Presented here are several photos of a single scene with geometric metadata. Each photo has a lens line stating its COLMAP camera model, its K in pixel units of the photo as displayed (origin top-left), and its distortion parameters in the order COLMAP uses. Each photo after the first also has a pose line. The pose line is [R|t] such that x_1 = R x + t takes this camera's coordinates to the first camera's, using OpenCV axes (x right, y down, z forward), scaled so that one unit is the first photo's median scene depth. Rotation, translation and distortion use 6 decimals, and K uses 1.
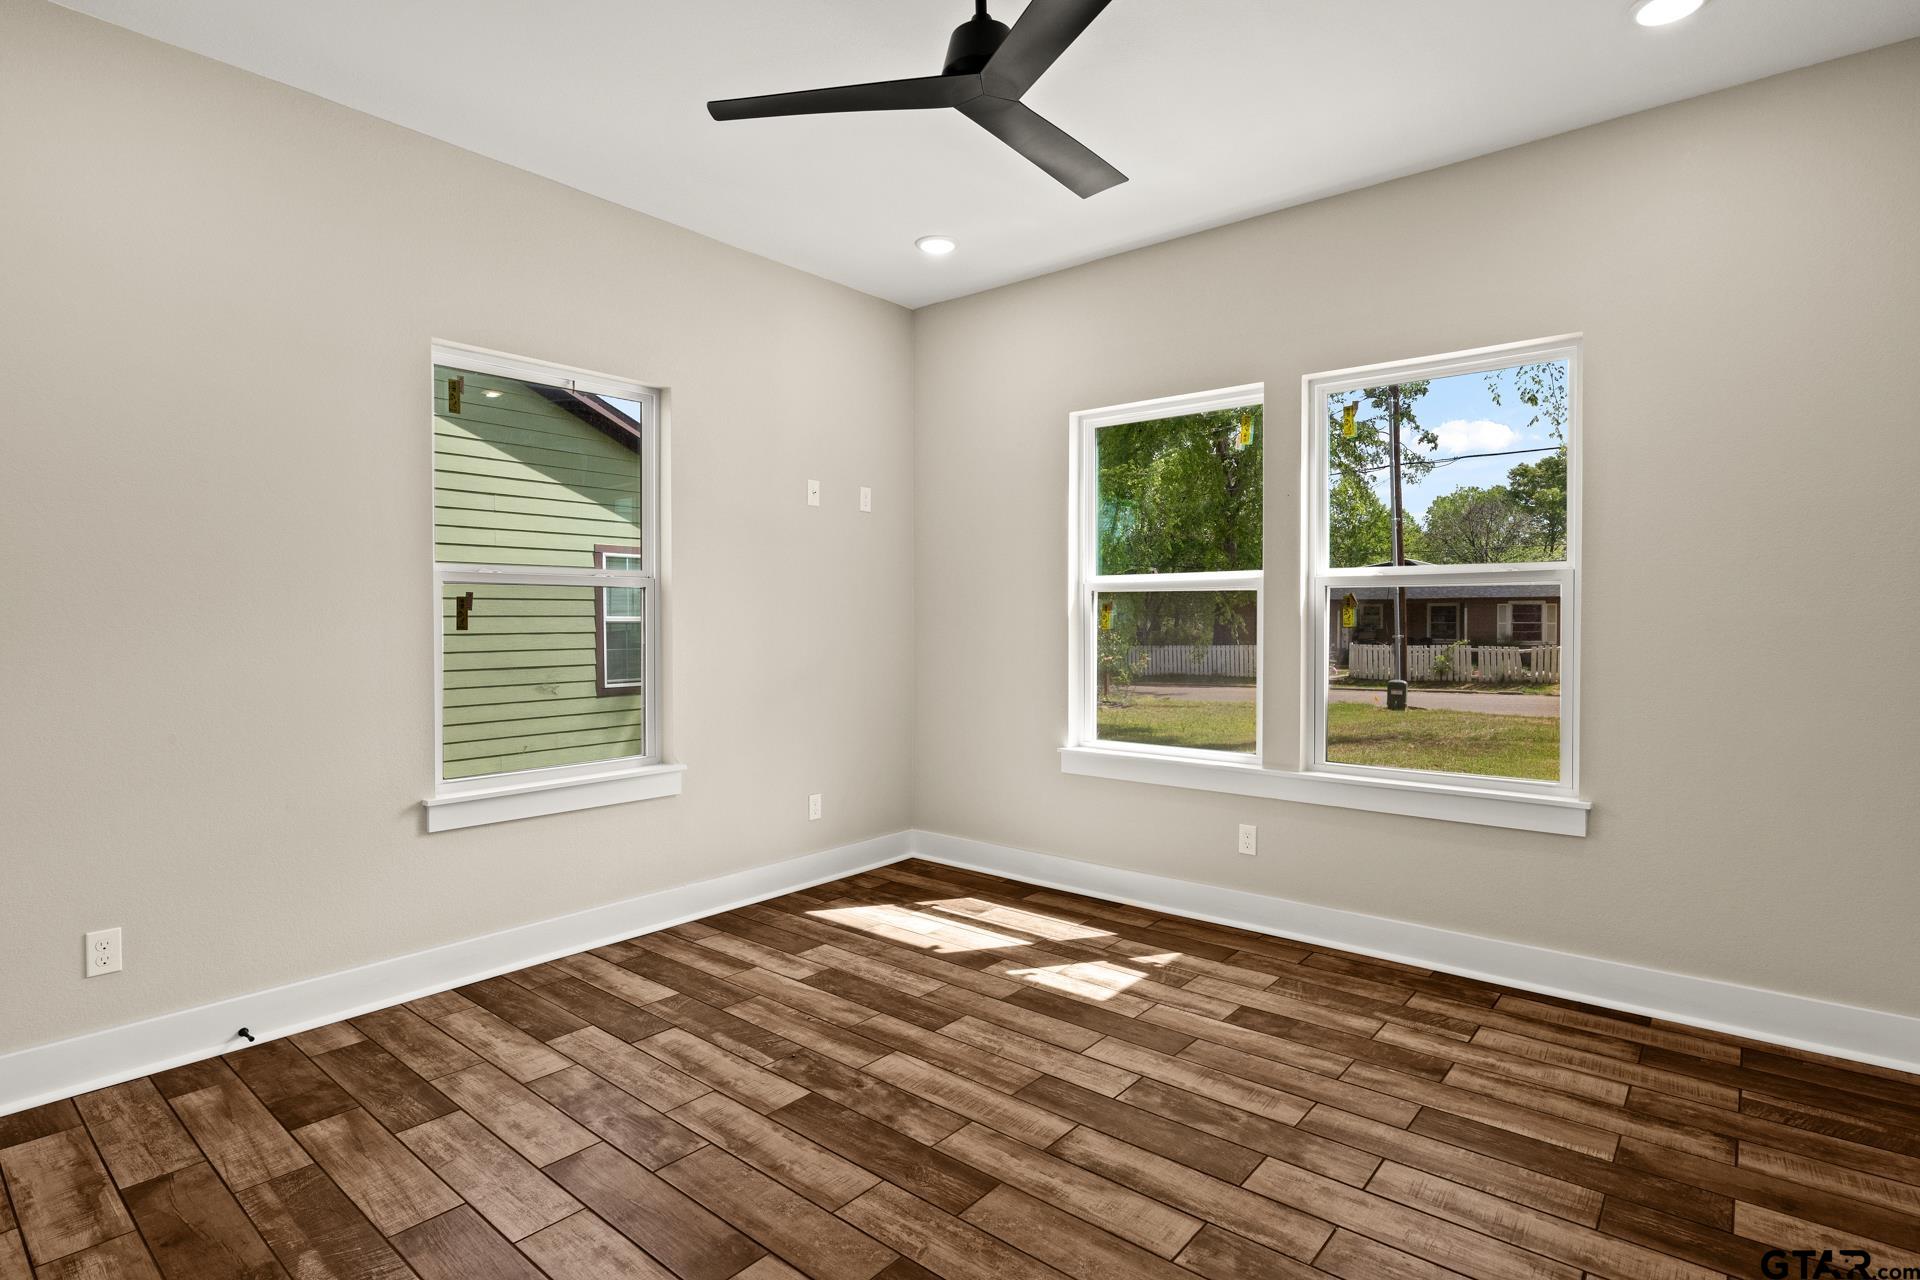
lens RADIAL K [[971.9, 0, 953.4], [0, 971.9, 612.9], [0, 0, 1]] dist [-0.016137, -0.000174]
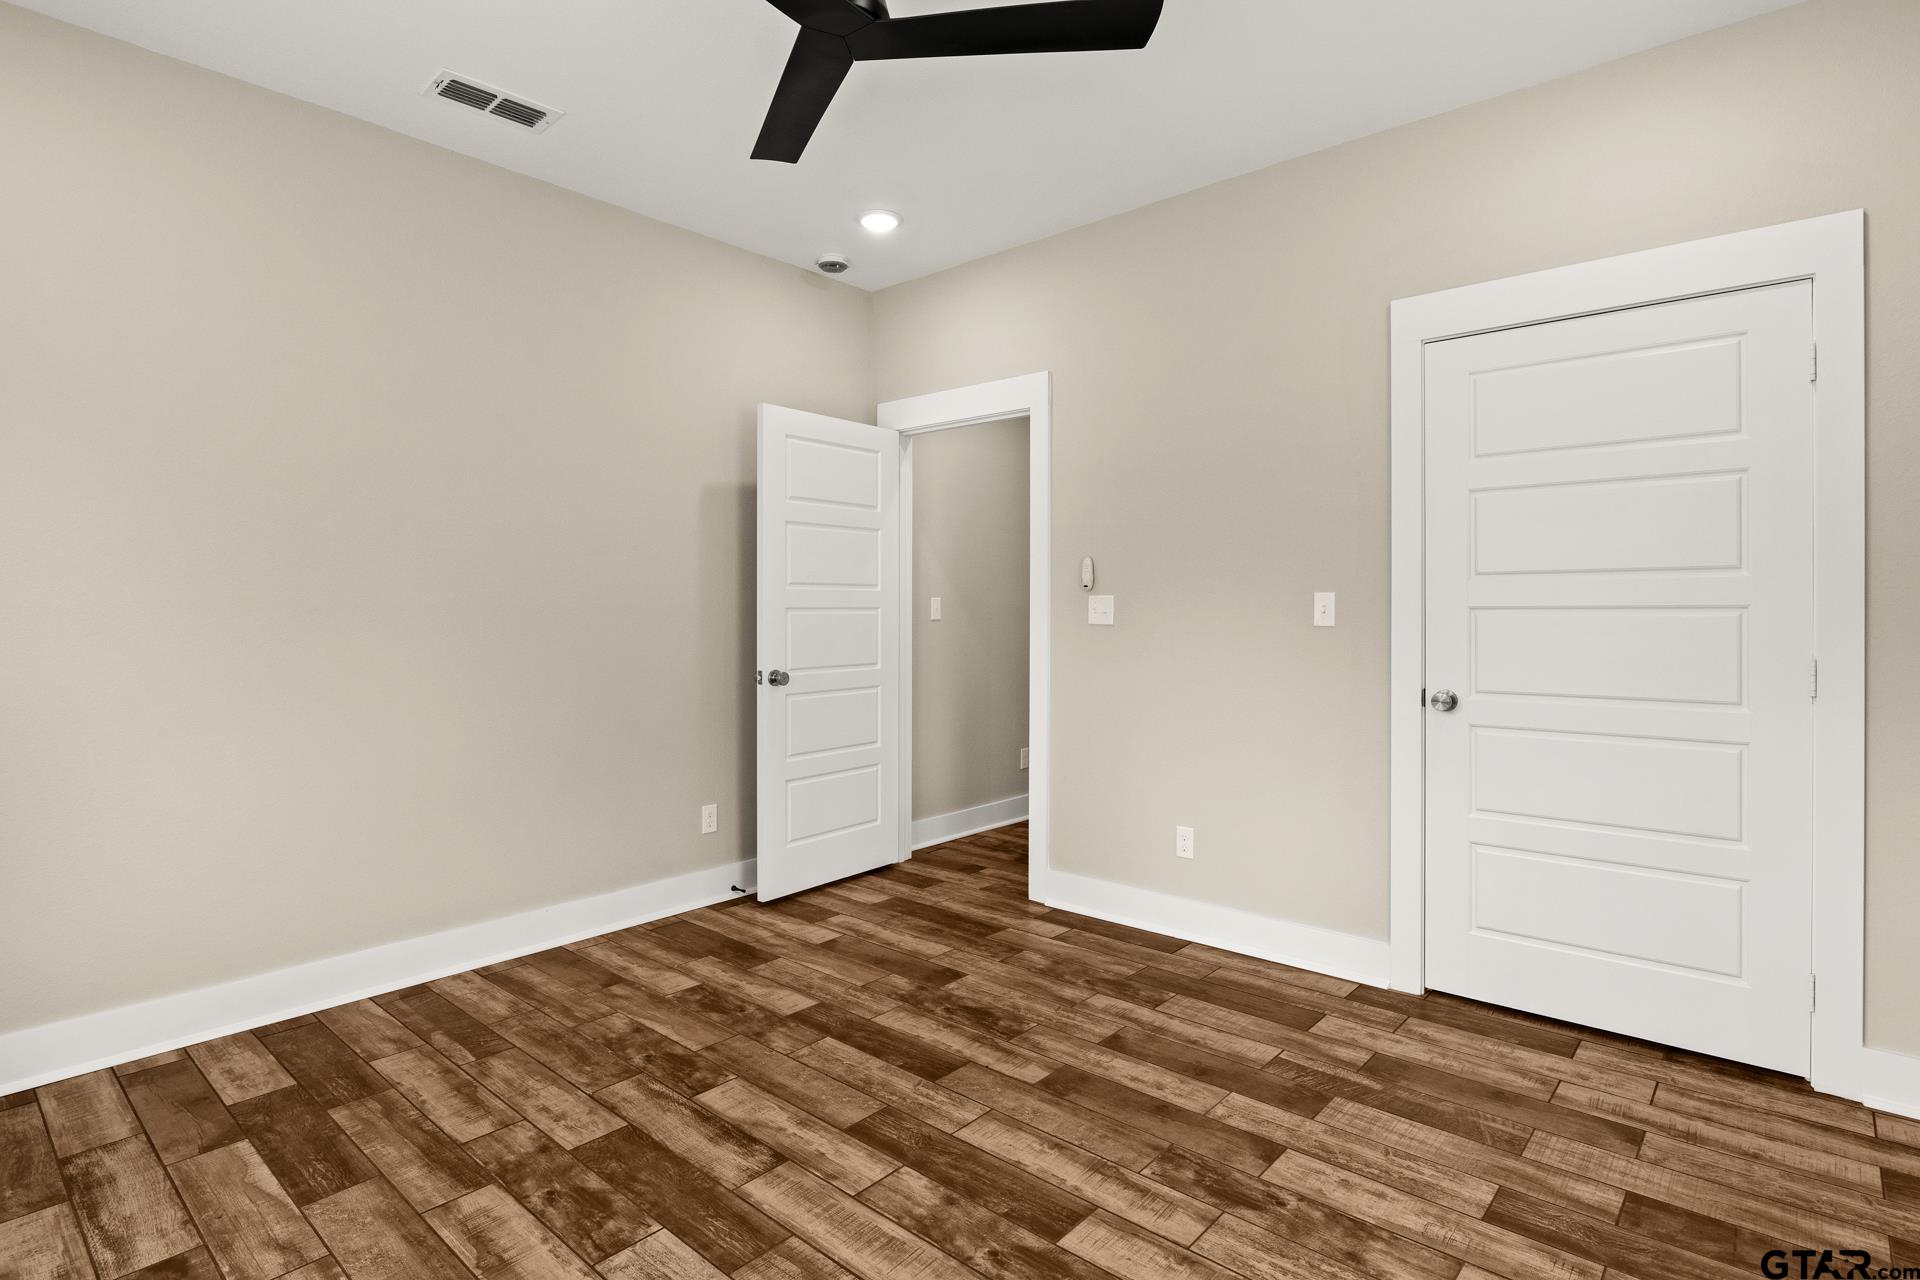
lens RADIAL K [[971.9, 0, 953.4], [0, 971.9, 612.9], [0, 0, 1]] dist [-0.016137, -0.000174]
pose [[-0.999678, 0.000506, 0.025361, -0.096389], [0.000460, 0.999998, -0.001807, 0.008388], [-0.025362, -0.001795, -0.999677, 1.960166]]
